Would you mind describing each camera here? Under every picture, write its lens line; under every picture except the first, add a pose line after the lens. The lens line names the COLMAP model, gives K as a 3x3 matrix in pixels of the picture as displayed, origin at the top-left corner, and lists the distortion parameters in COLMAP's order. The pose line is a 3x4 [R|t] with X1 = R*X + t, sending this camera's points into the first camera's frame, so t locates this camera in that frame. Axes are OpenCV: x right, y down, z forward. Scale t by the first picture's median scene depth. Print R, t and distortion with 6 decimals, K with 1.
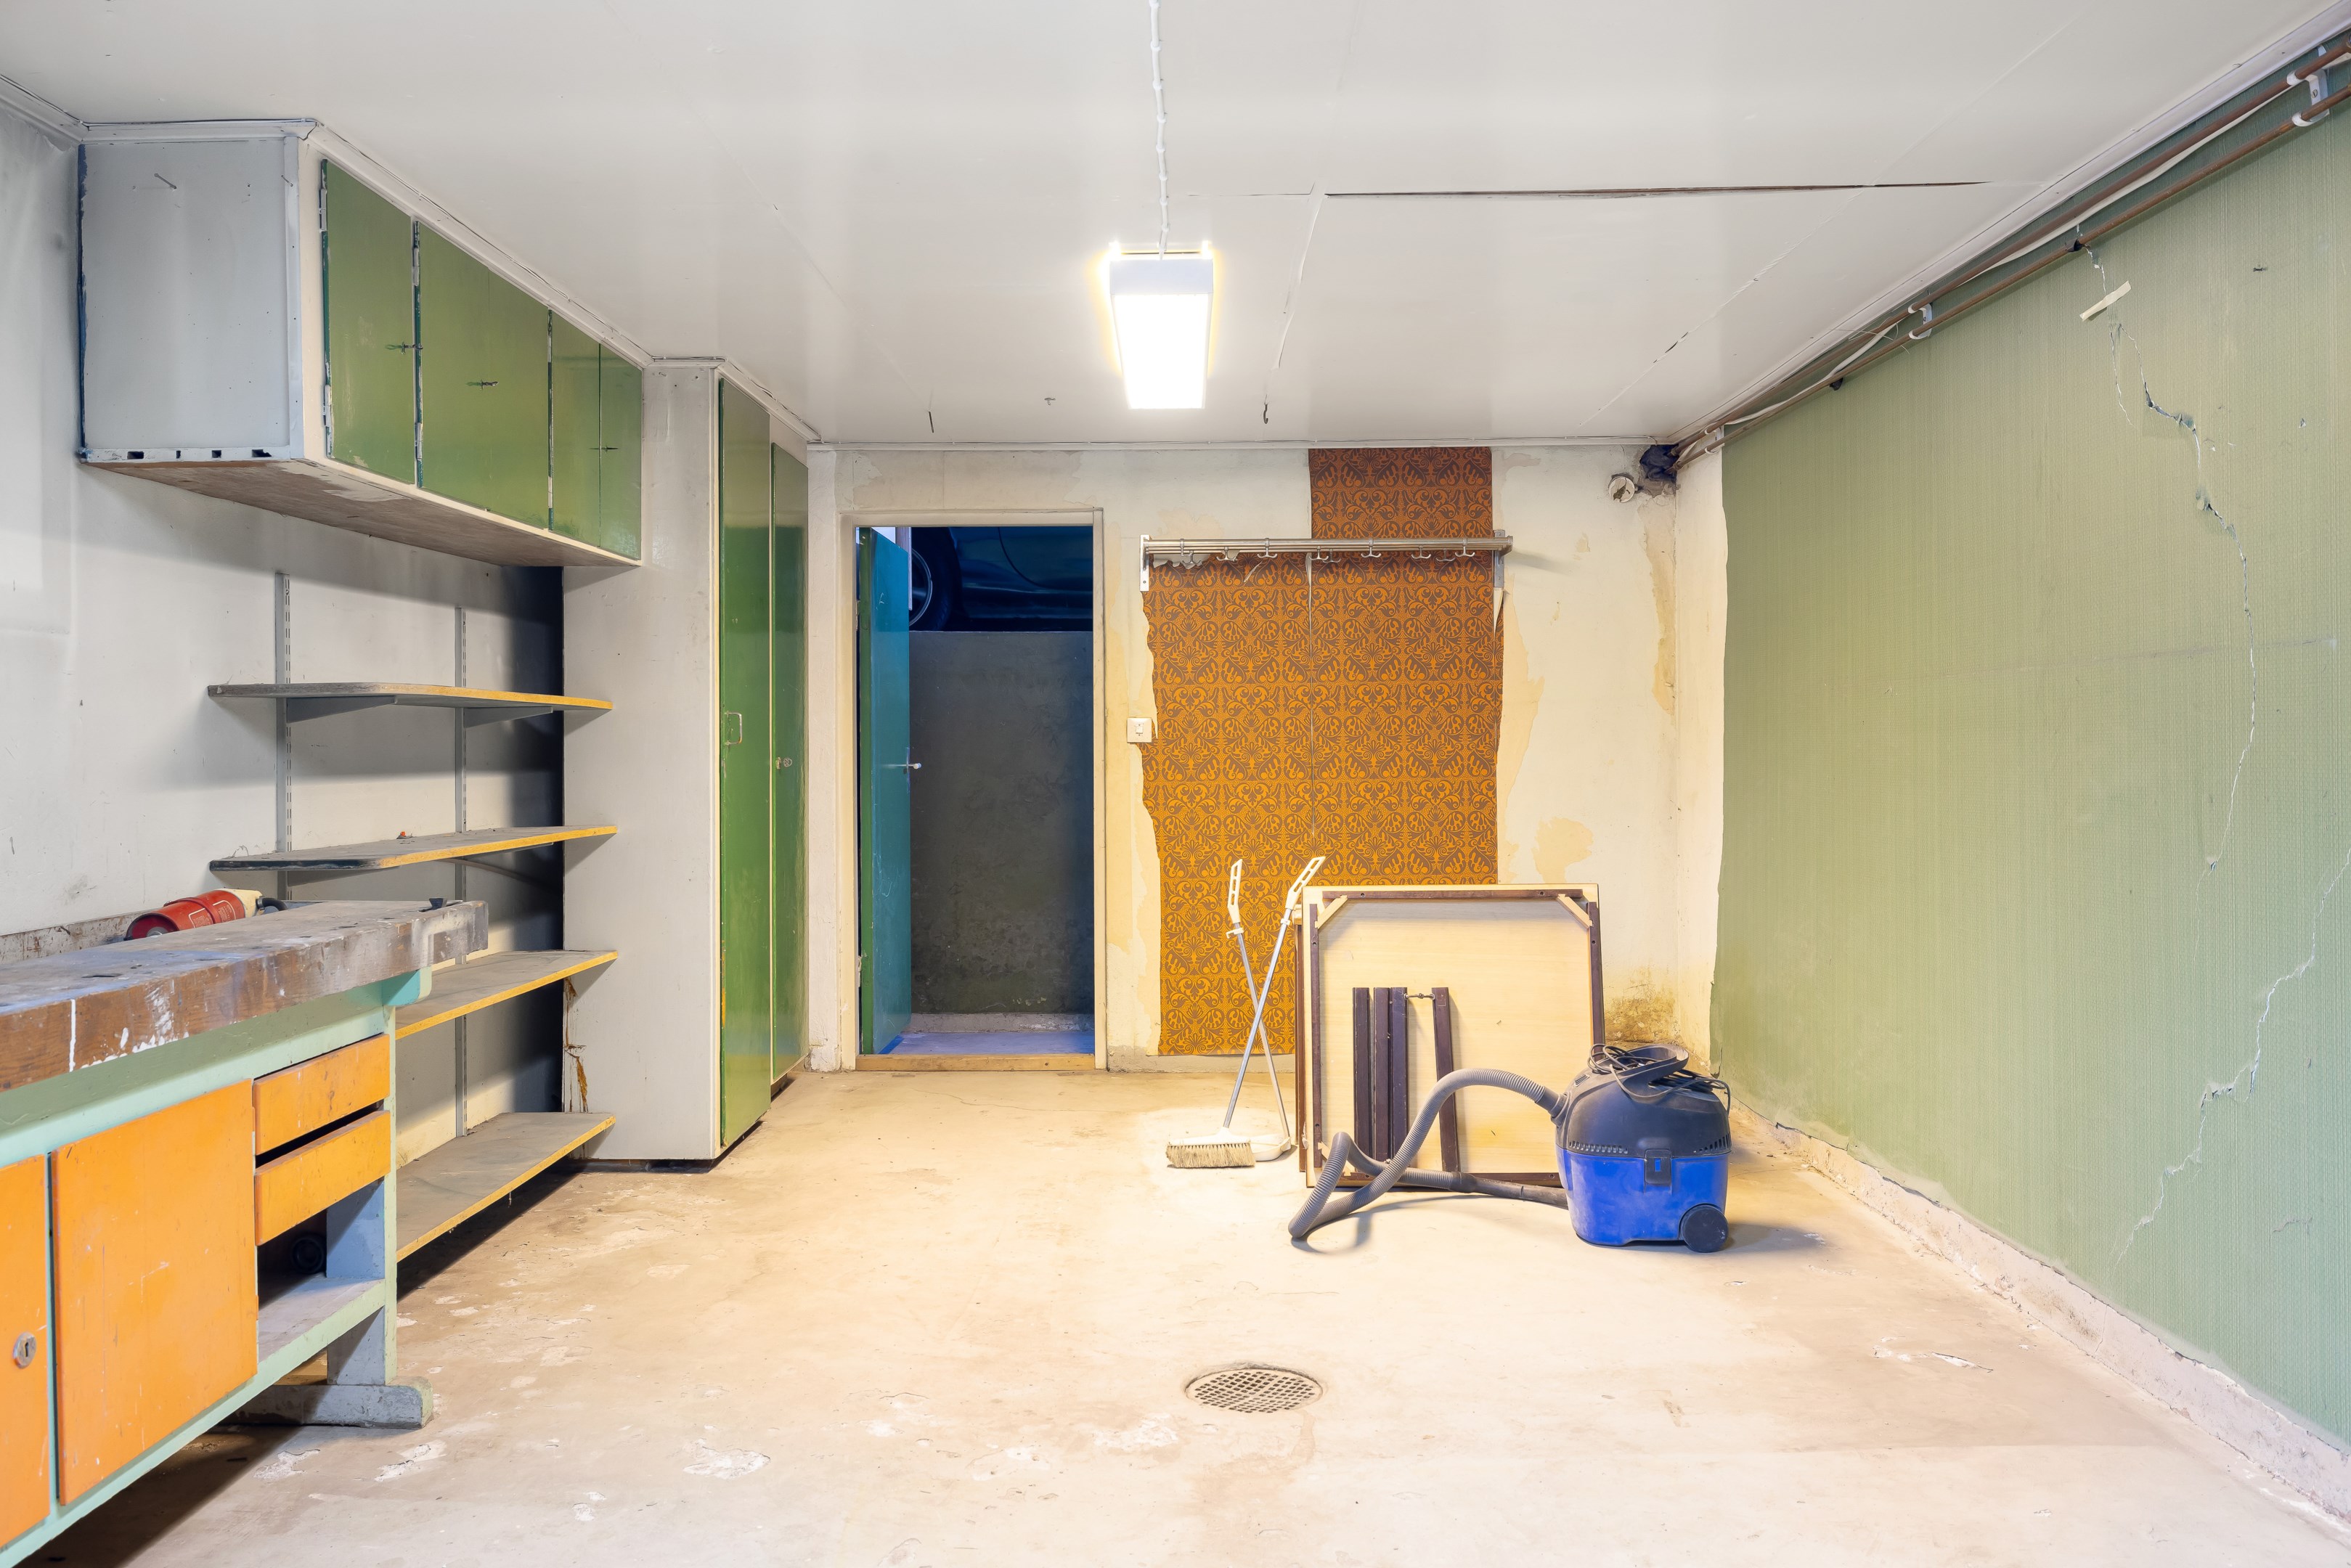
lens RADIAL K [[1833.7, 0, 1175.5], [0, 1833.7, 784.0], [0, 0, 1]] dist [-0.000928, -0.000678]
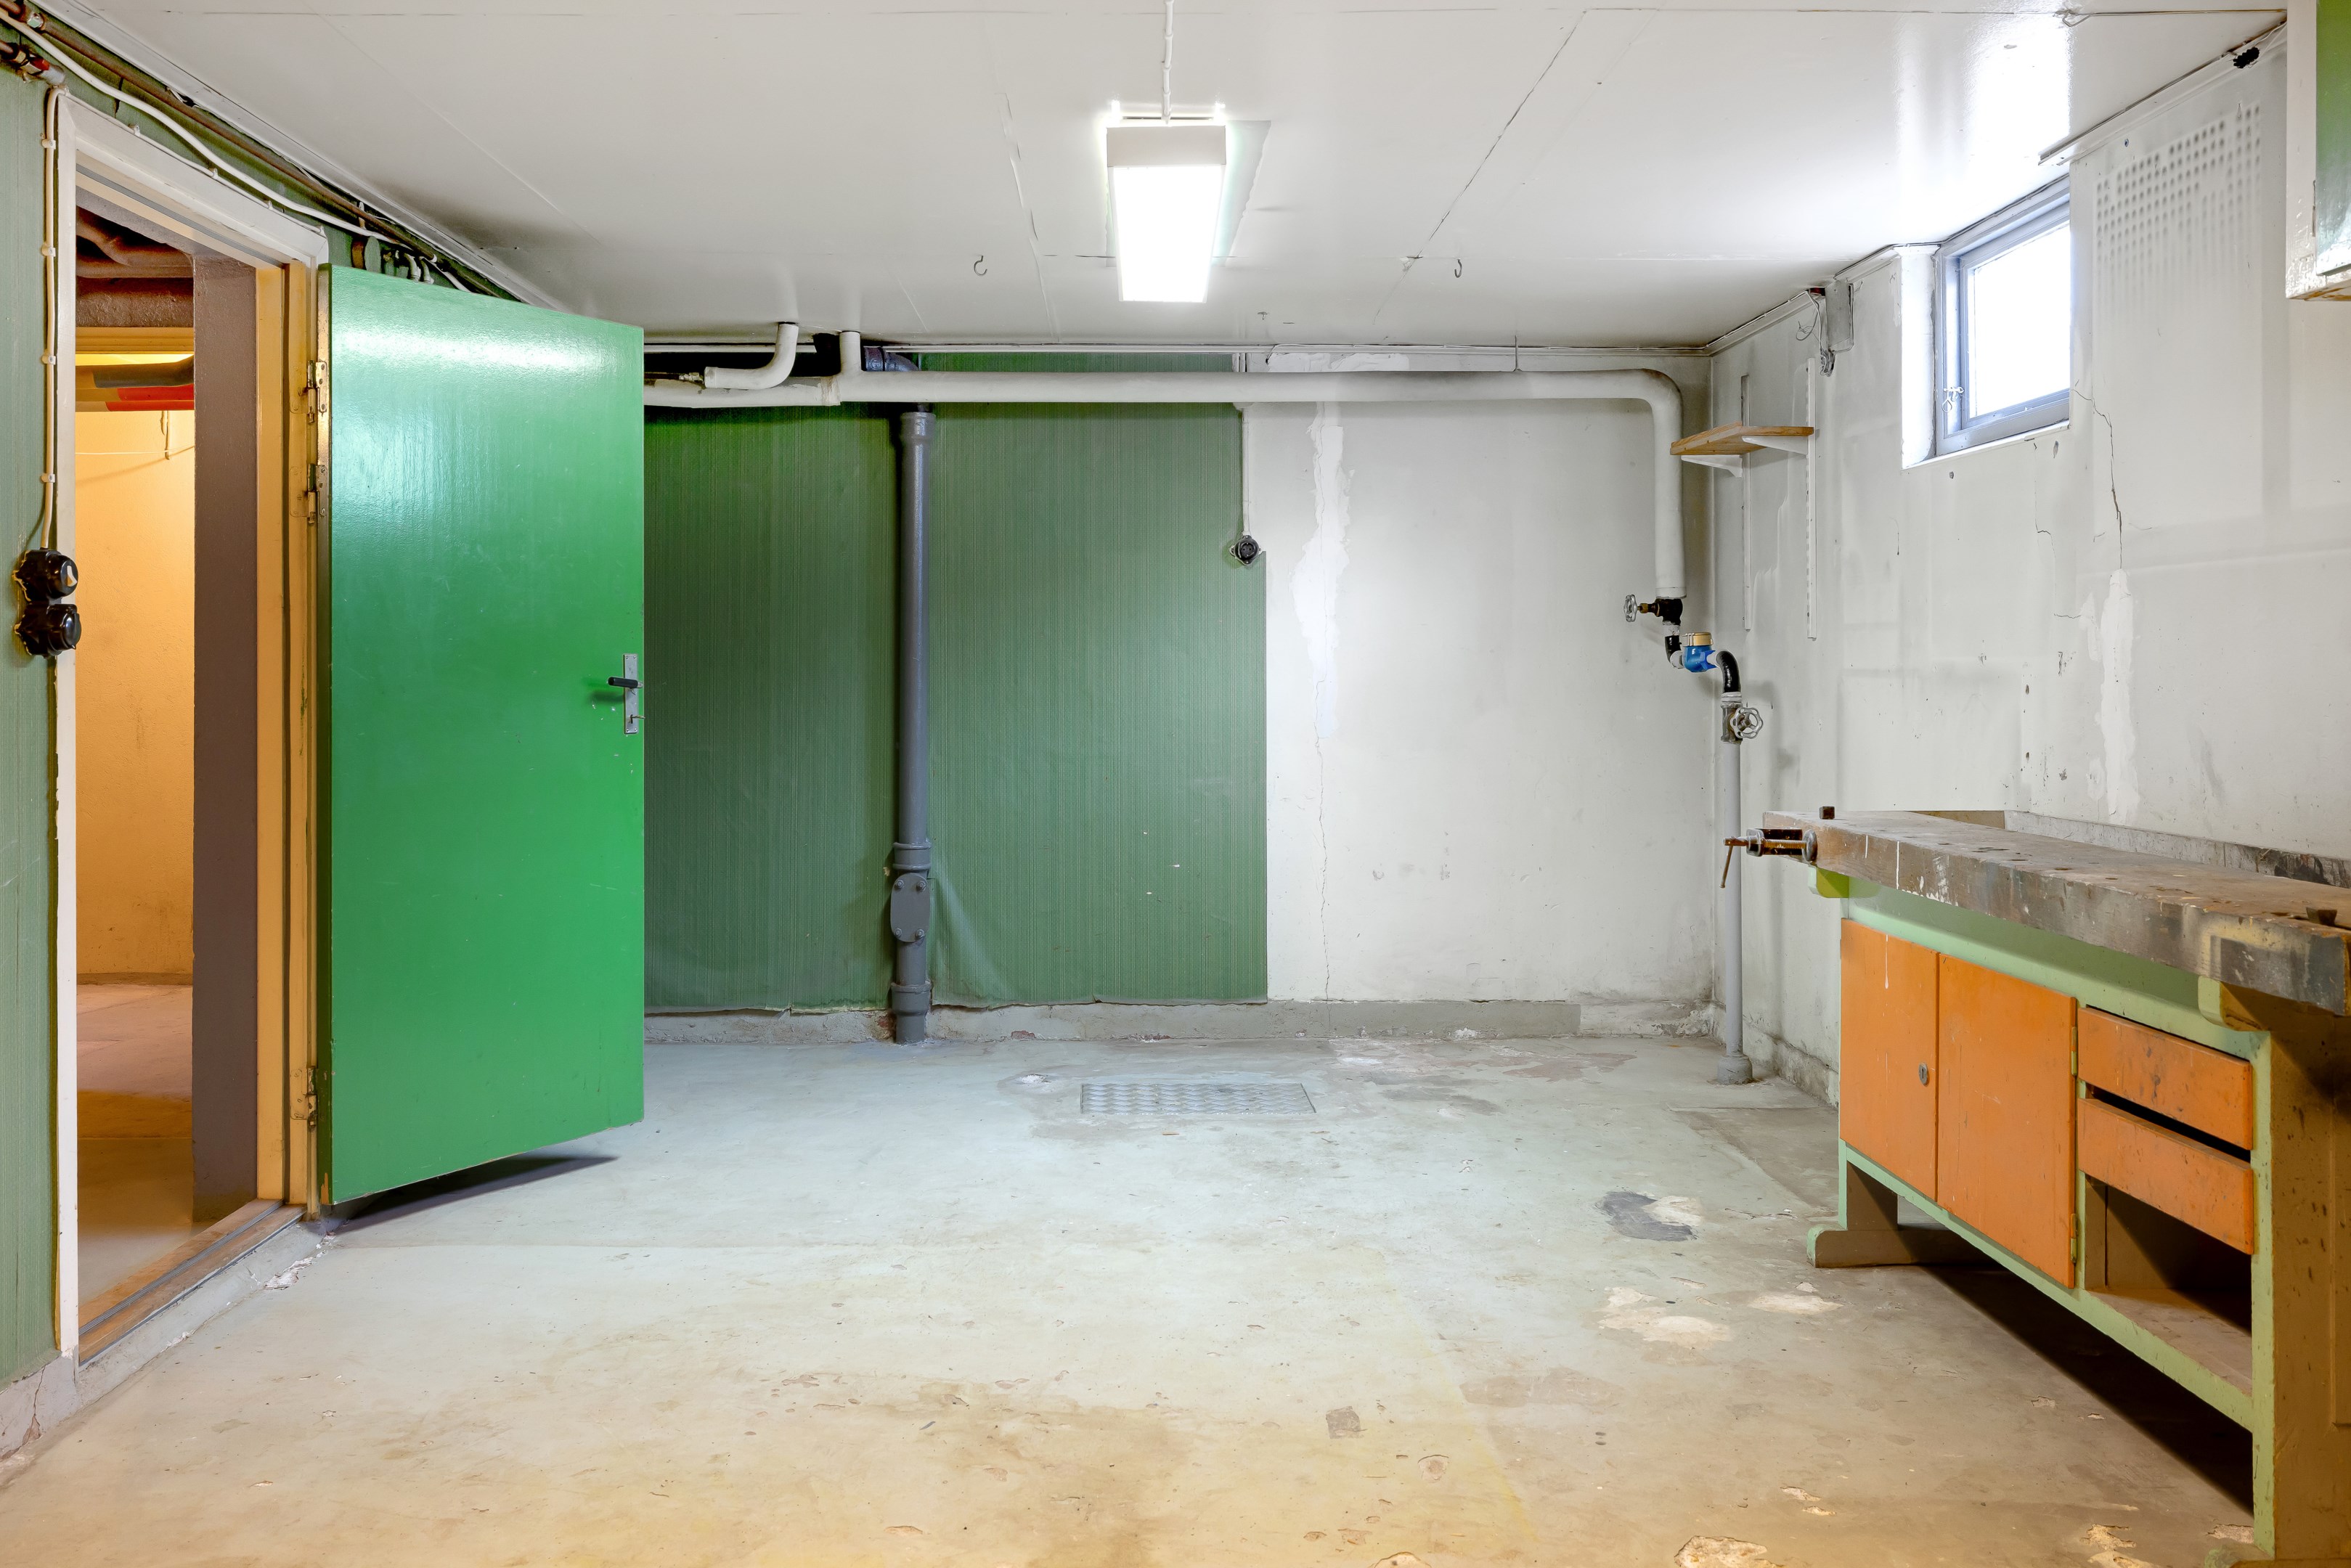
lens RADIAL K [[3814.4, 0, 1175.5], [0, 3814.4, 784.0], [0, 0, 1]] dist [0.011419, 0.033447]
pose [[-0.999545, 0.008930, -0.028810, 0.048407], [0.007340, 0.998469, 0.054821, -0.072242], [0.029255, 0.054584, -0.998081, 2.900422]]
